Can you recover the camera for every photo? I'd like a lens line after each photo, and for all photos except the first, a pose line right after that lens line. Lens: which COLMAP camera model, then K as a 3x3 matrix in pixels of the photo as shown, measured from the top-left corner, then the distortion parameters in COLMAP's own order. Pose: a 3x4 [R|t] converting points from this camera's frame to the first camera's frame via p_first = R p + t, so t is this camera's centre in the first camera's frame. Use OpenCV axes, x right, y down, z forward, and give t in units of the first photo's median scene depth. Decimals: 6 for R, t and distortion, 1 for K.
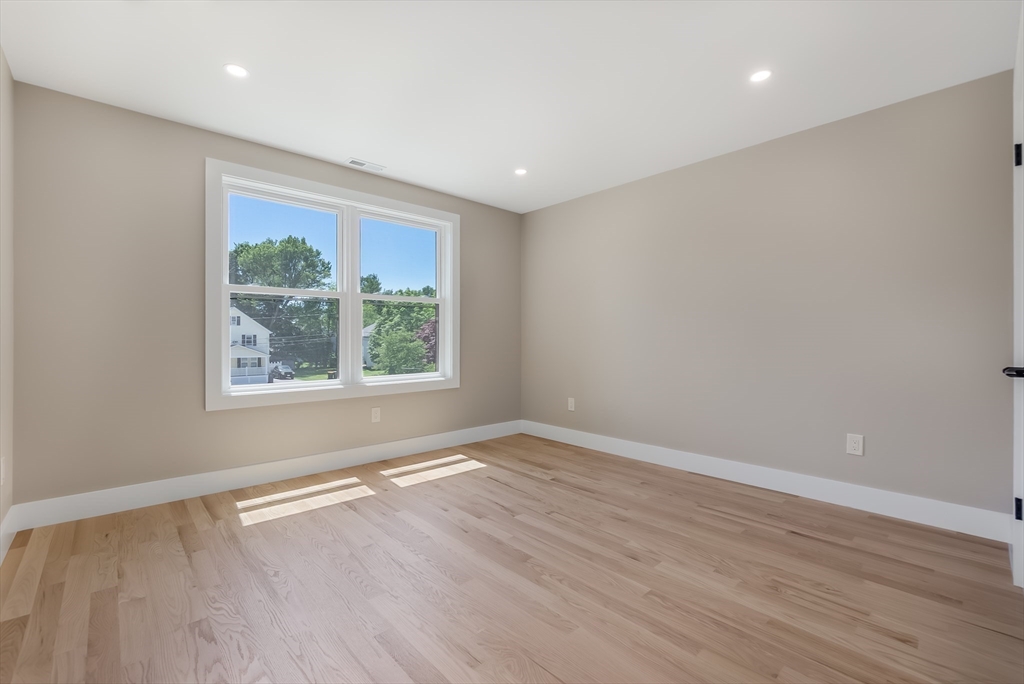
lens RADIAL K [[450.9, 0, 508.7], [0, 450.9, 342.5], [0, 0, 1]] dist [-0.003701, -0.000126]
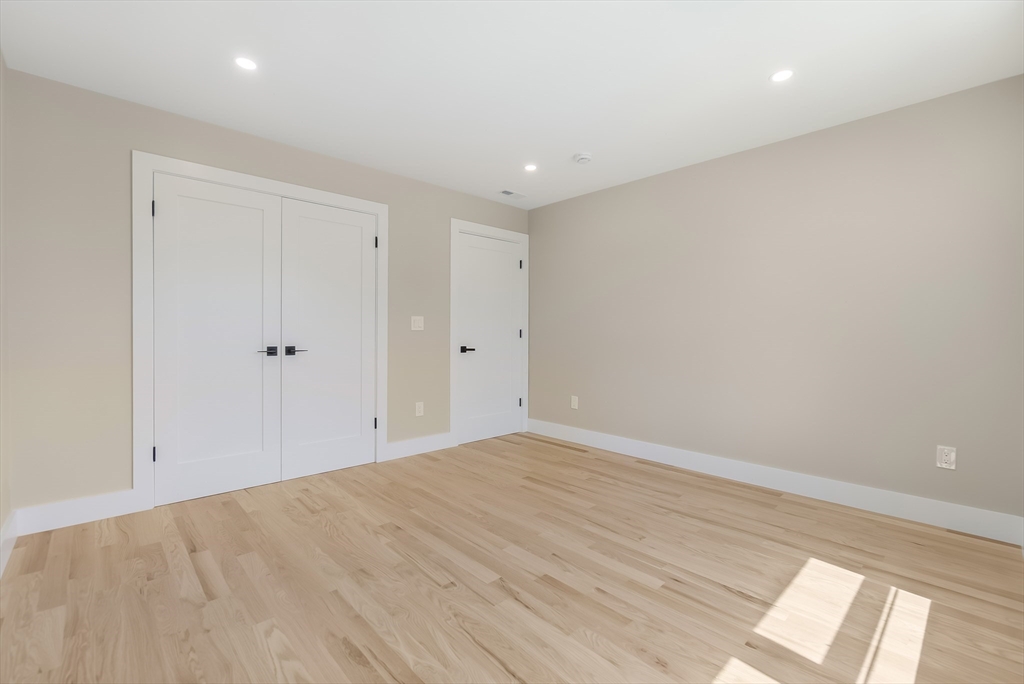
lens RADIAL K [[450.9, 0, 508.7], [0, 450.9, 342.5], [0, 0, 1]] dist [-0.003701, -0.000126]
pose [[-0.999929, -0.007514, -0.009228, 0.008116], [-0.007775, 0.999561, 0.028588, -0.028794], [0.009009, 0.028658, -0.999549, 1.807863]]
